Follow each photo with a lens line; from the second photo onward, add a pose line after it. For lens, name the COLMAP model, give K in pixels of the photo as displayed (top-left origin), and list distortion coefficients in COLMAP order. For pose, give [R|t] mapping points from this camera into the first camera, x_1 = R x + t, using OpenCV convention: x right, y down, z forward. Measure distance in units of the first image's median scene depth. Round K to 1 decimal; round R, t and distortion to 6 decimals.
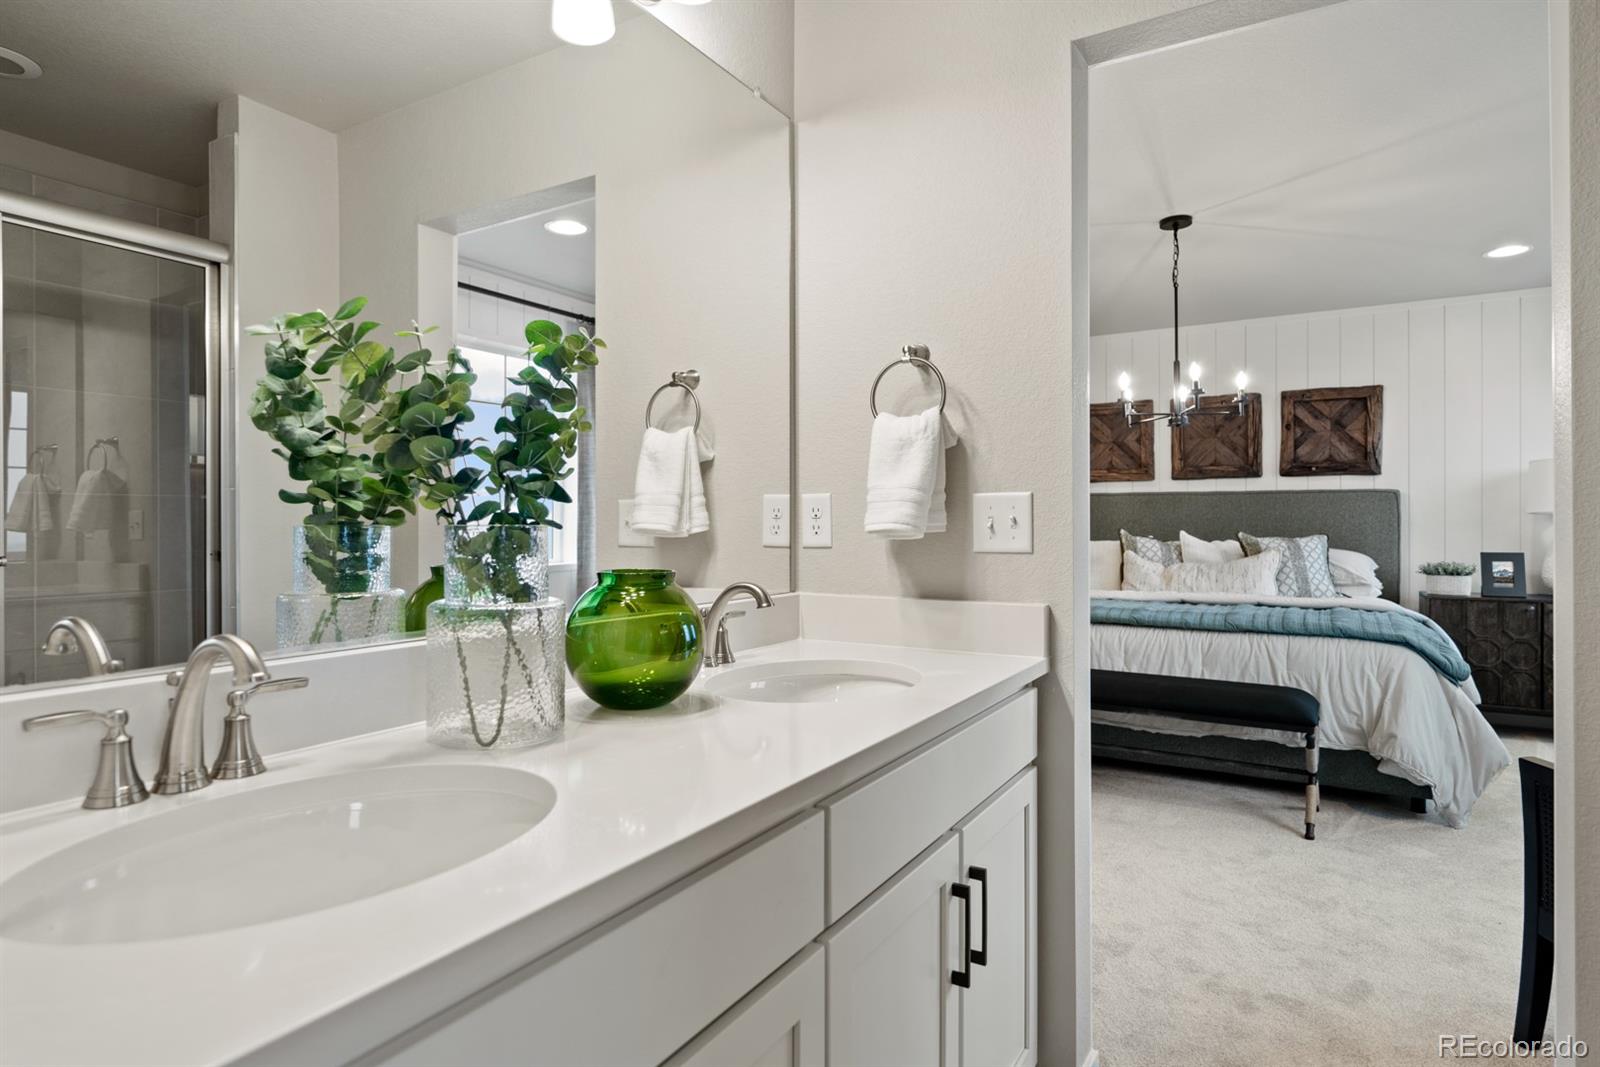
lens RADIAL K [[850.3, 0, 800.4], [0, 850.3, 529.3], [0, 0, 1]] dist [0.001574, 0.000289]
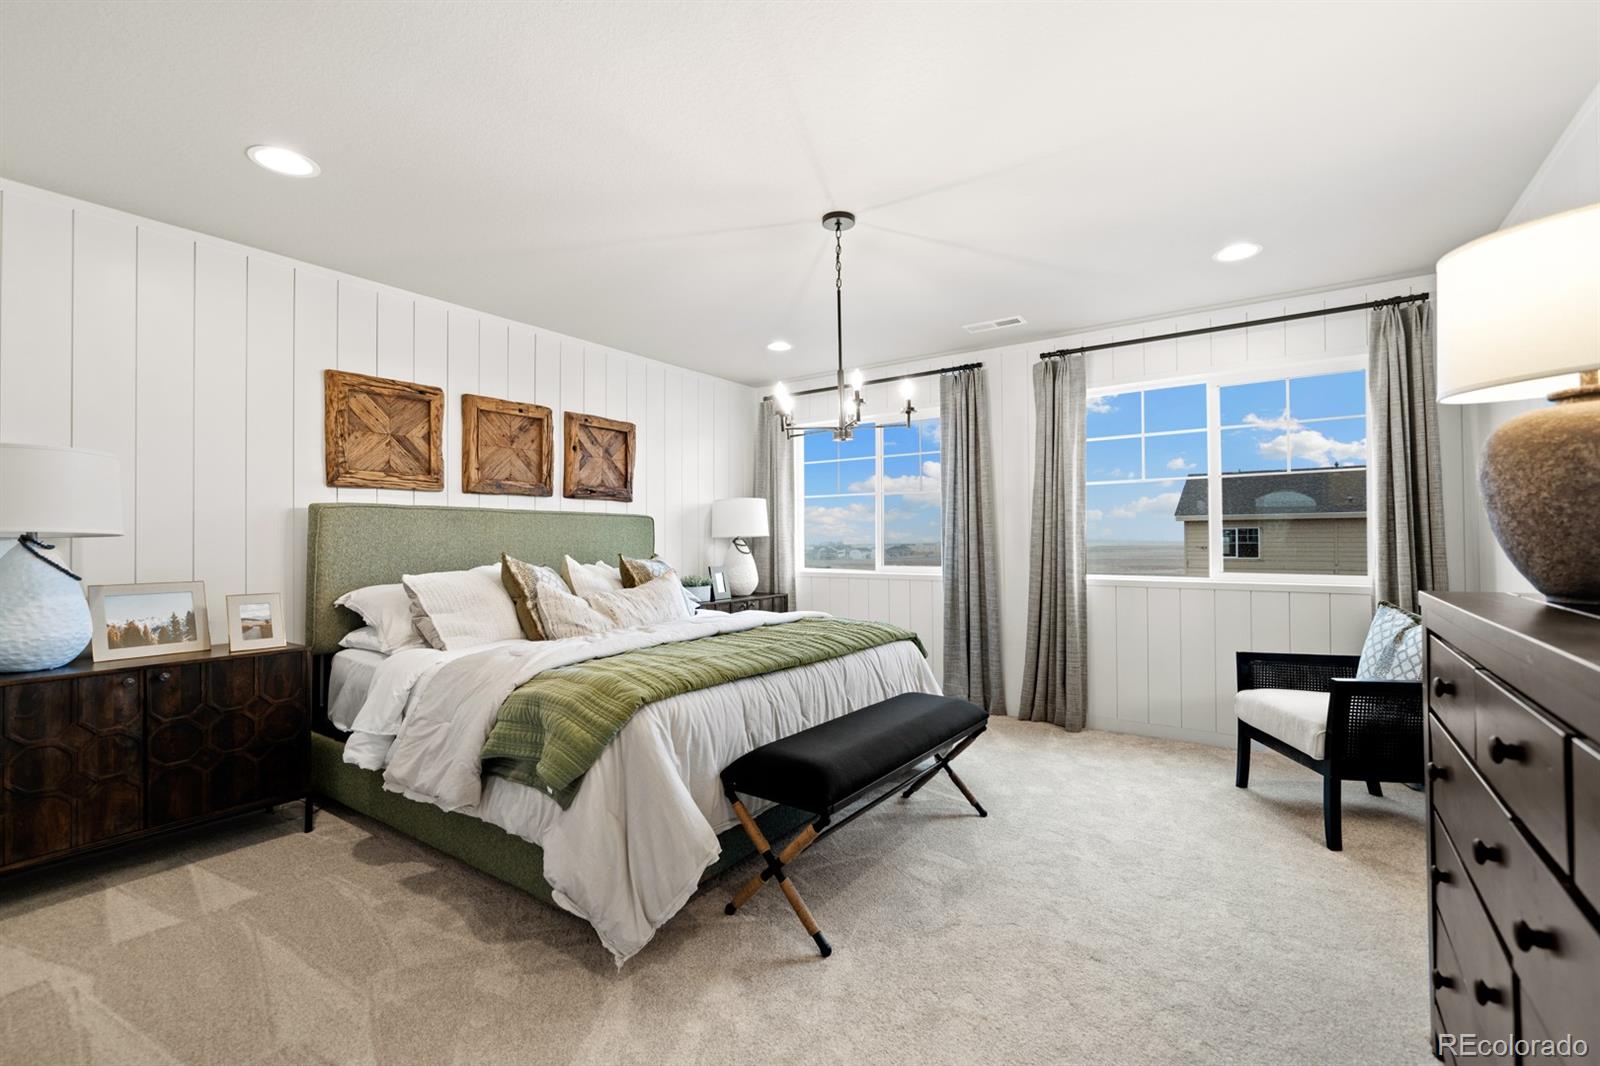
lens RADIAL K [[684.0, 0, 805.9], [0, 684.0, 531.2], [0, 0, 1]] dist [-0.003026, 0.000531]
pose [[0.063066, 0.010204, 0.997957, -0.207944], [0.009348, 0.999898, -0.010814, -0.012058], [-0.997966, 0.010011, 0.062964, 0.674800]]
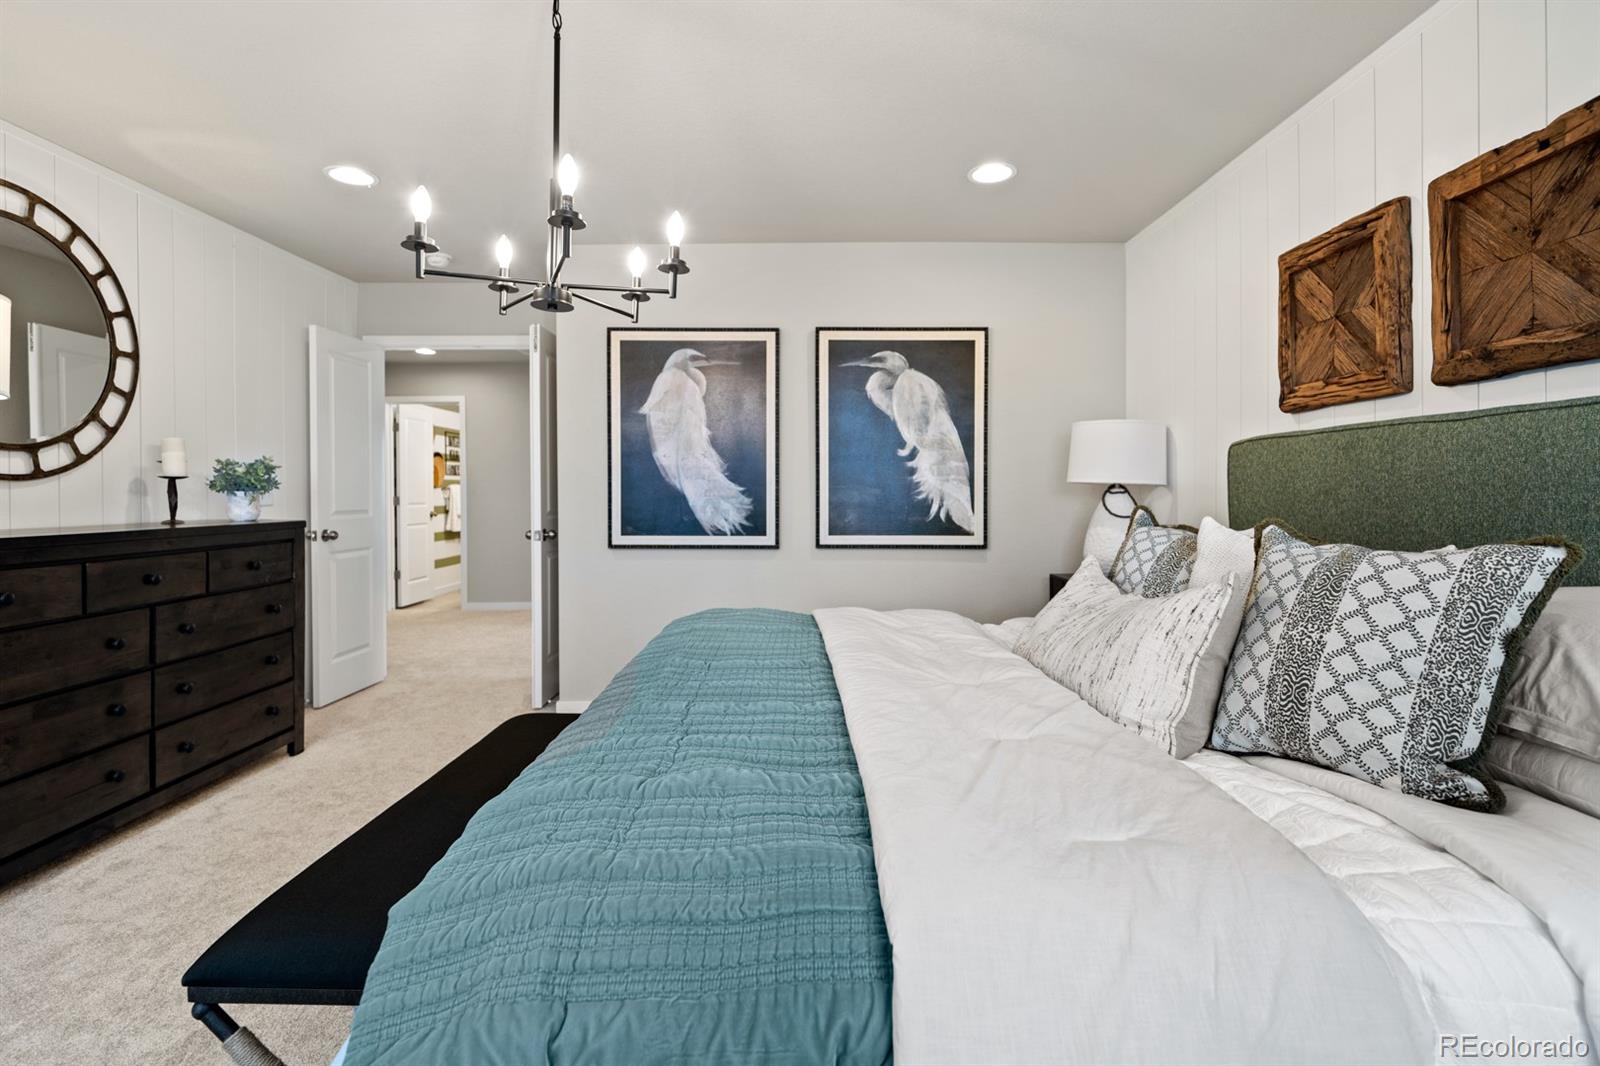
lens RADIAL K [[750.3, 0, 788.0], [0, 750.3, 491.4], [0, 0, 1]] dist [-0.000434, -0.000095]
pose [[0.512321, -0.002431, -0.858791, 0.618399], [-0.002159, 0.999989, -0.004119, -0.008164], [0.858791, 0.003964, 0.512310, 0.601688]]
